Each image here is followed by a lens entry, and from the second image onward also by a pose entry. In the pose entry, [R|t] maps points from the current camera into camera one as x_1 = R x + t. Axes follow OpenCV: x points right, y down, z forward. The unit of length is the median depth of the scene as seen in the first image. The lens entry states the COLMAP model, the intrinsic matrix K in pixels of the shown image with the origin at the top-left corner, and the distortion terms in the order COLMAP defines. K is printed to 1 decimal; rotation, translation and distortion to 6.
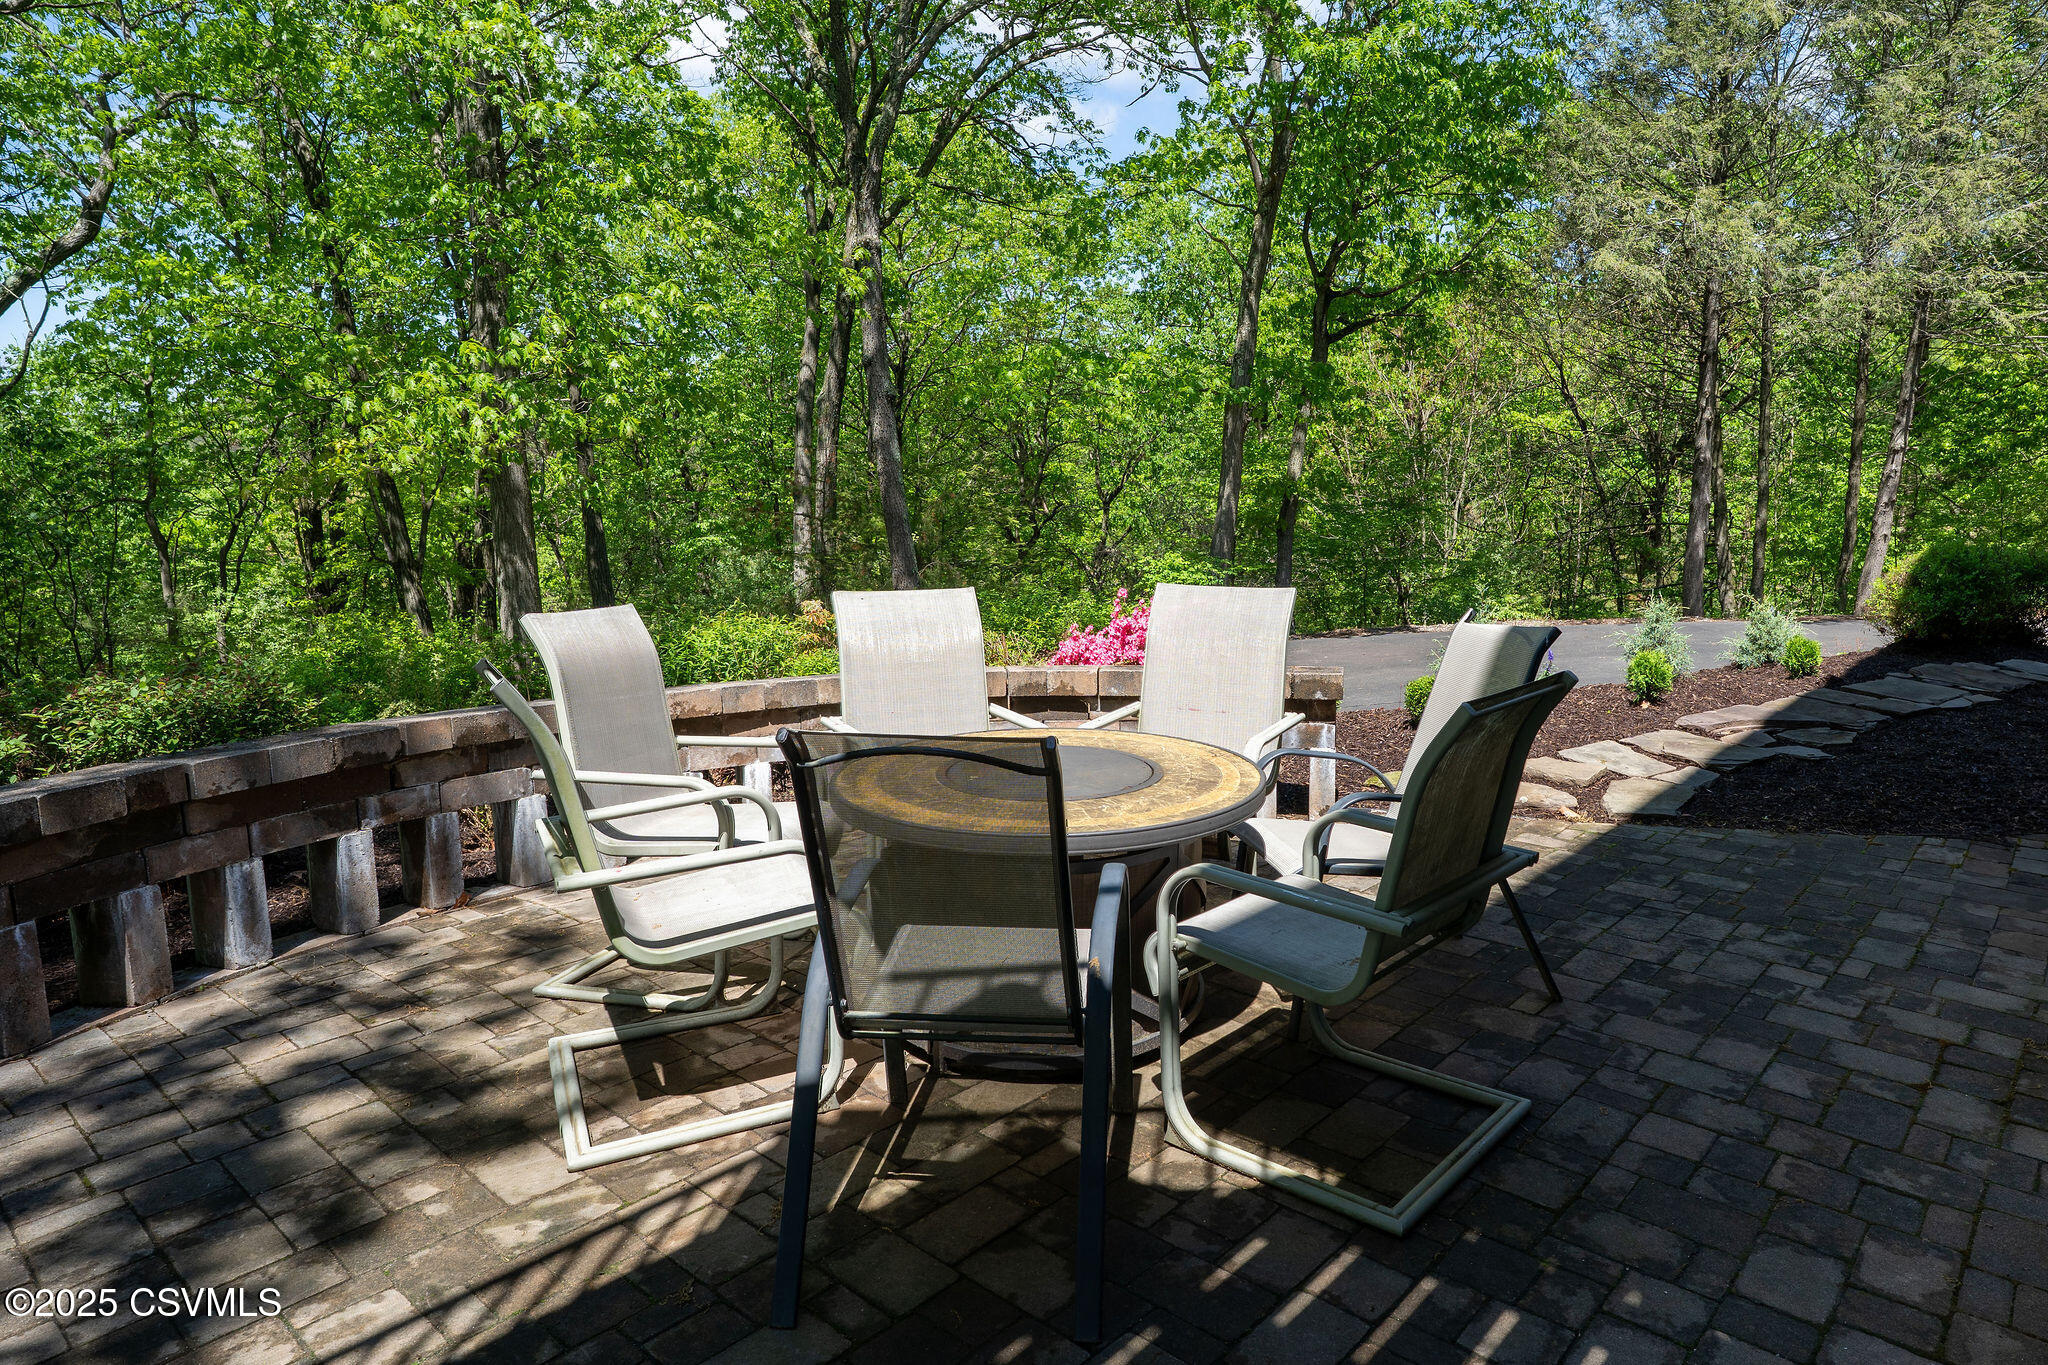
lens RADIAL K [[1262.4, 0, 1027.0], [0, 1262.4, 683.6], [0, 0, 1]] dist [-0.075708, 0.054075]
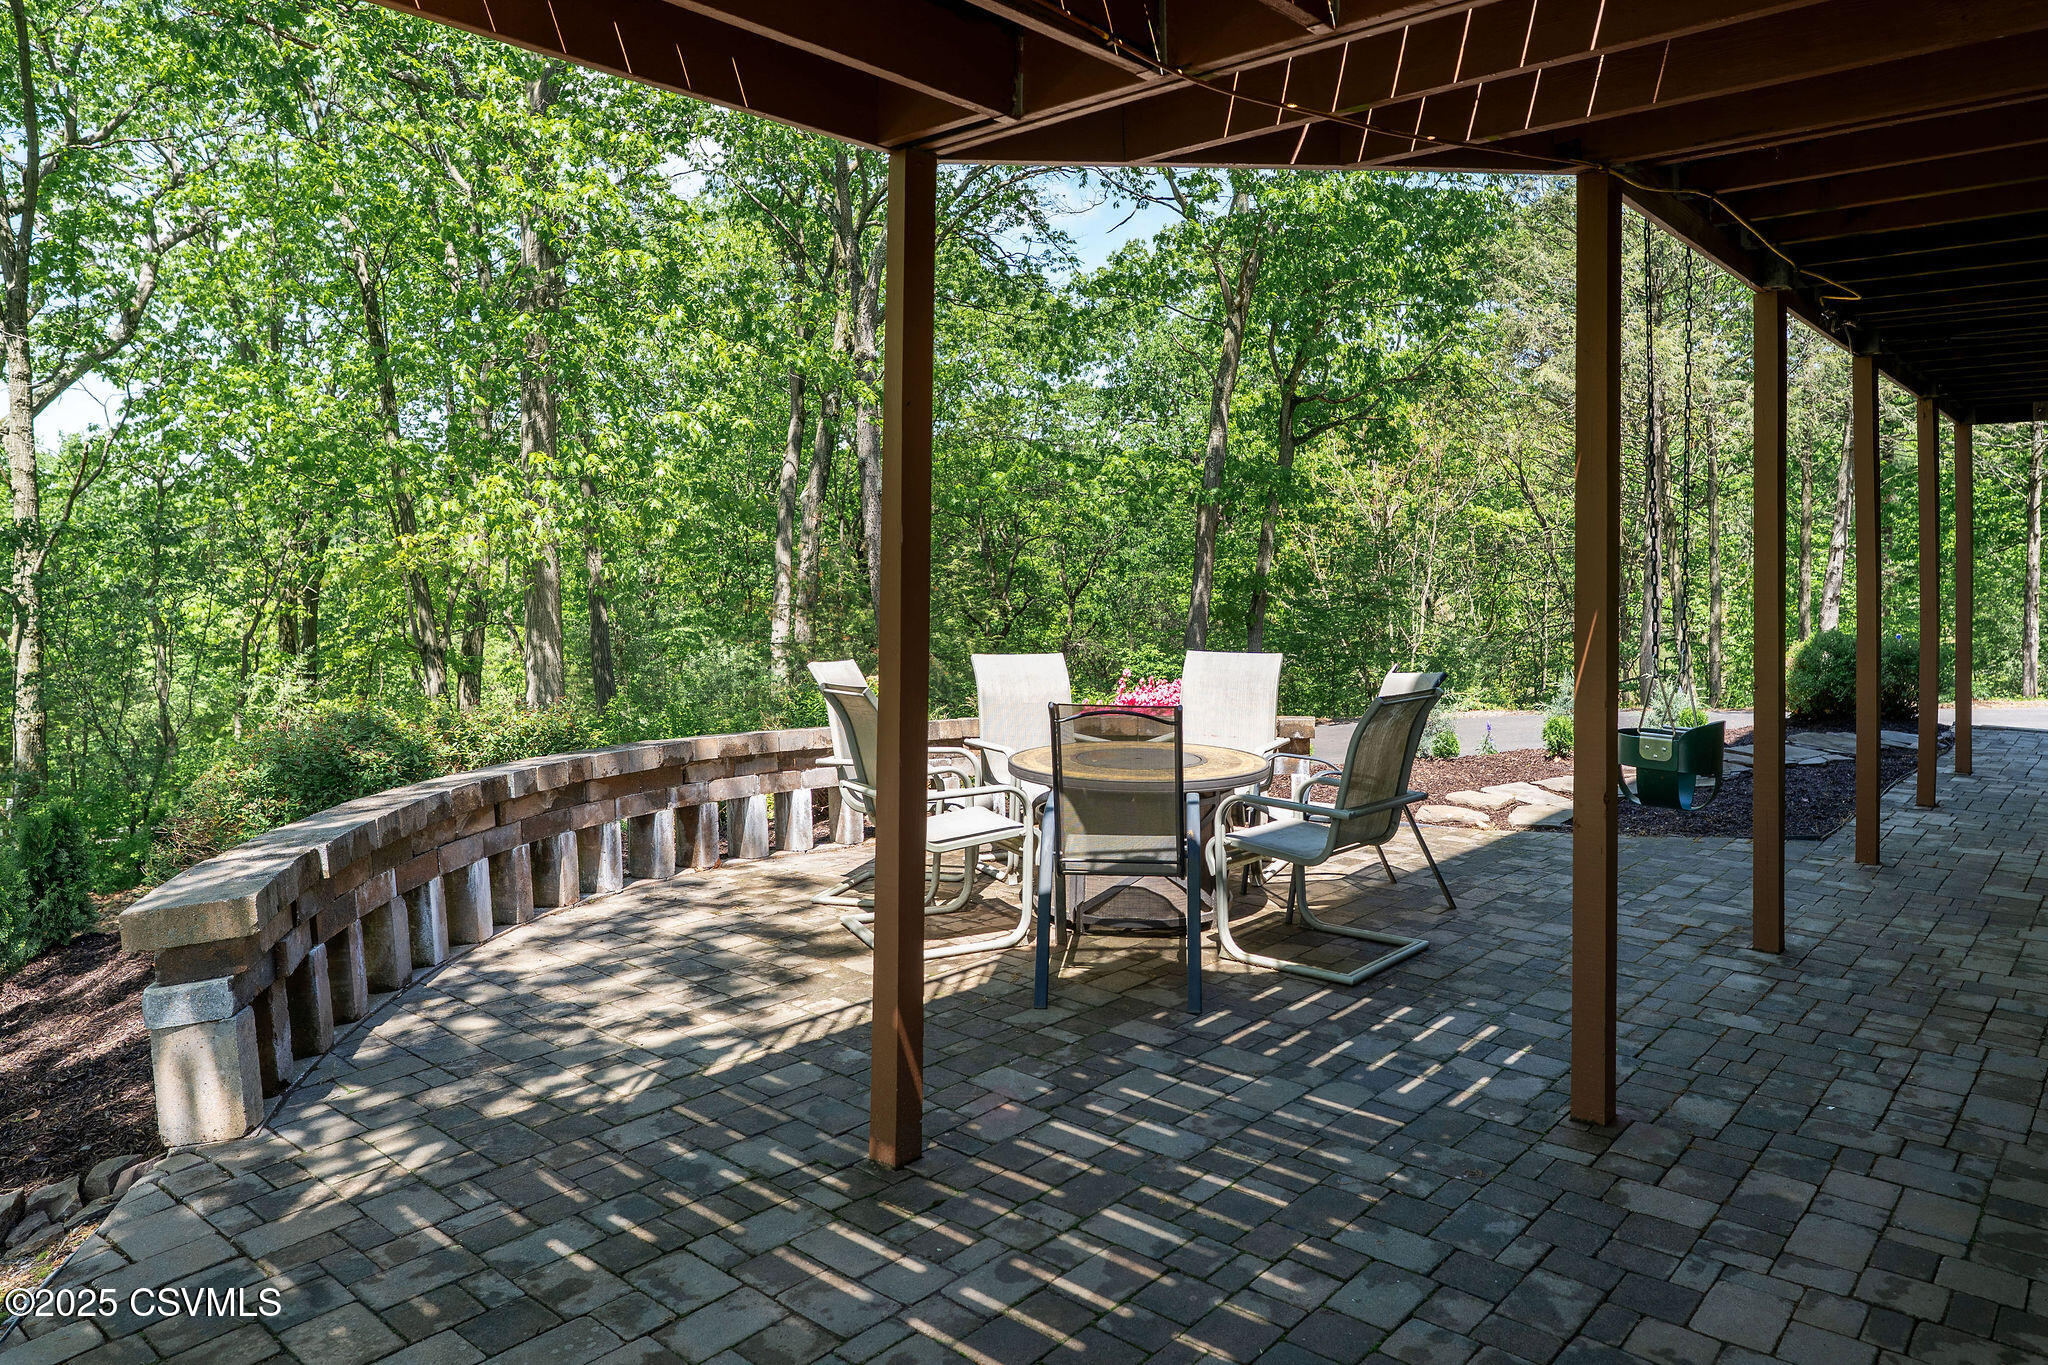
lens RADIAL K [[1262.4, 0, 1027.0], [0, 1262.4, 683.6], [0, 0, 1]] dist [-0.075708, 0.054075]
pose [[0.999708, 0.002836, 0.024012, -0.030083], [-0.001059, 0.997281, -0.073683, 0.016783], [-0.024156, 0.073636, 0.996993, -0.114920]]
